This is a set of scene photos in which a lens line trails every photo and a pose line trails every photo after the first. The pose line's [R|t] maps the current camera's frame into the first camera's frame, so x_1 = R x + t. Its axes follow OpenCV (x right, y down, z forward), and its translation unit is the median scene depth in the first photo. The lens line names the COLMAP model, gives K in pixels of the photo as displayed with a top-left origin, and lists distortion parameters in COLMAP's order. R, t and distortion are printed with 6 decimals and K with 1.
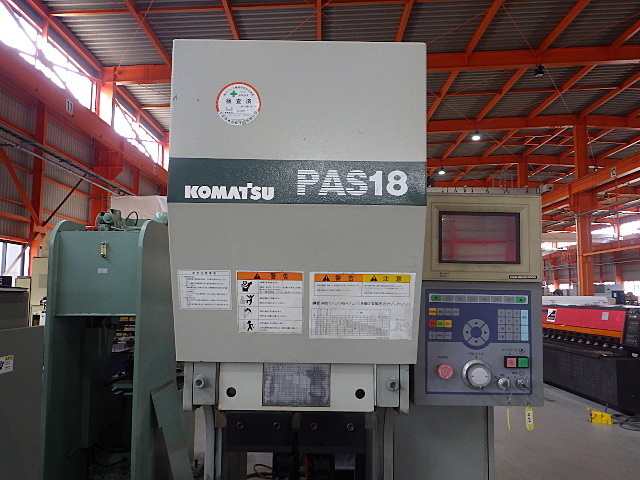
lens RADIAL K [[532.1, 0, 320.1], [0, 532.1, 242.3], [0, 0, 1]] dist [0.006396, -0.010508]
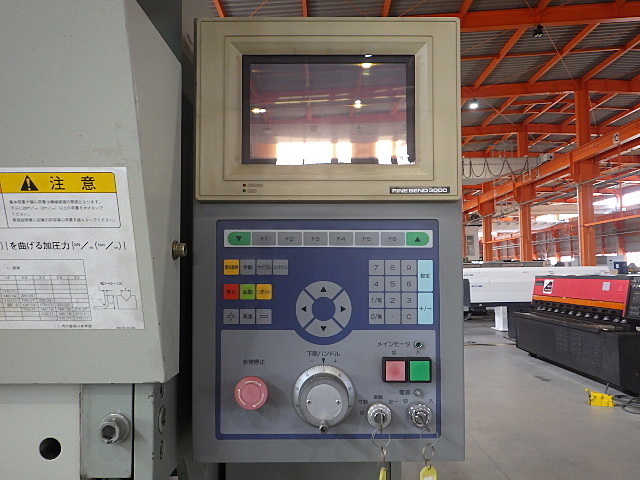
lens RADIAL K [[532.1, 0, 318.9], [0, 532.1, 240.2], [0, 0, 1]] dist [0.006396, -0.010508]
pose [[0.999831, -0.017488, -0.005704, 0.292484], [0.017698, 0.999080, 0.039063, 0.089053], [0.005016, -0.039157, 0.999220, 0.525995]]
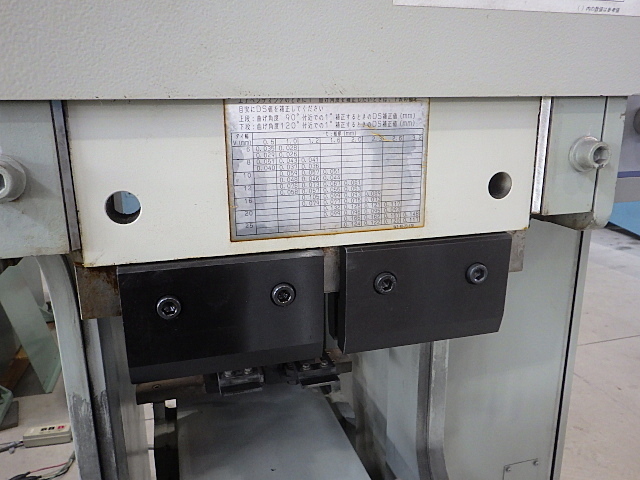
lens RADIAL K [[532.1, 0, 317.8], [0, 532.1, 239.5], [0, 0, 1]] dist [0.006396, -0.010508]
pose [[0.962941, -0.090663, 0.254017, -0.131270], [-0.003864, 0.937075, 0.349106, 0.182975], [-0.269684, -0.337151, 0.901998, 0.657002]]
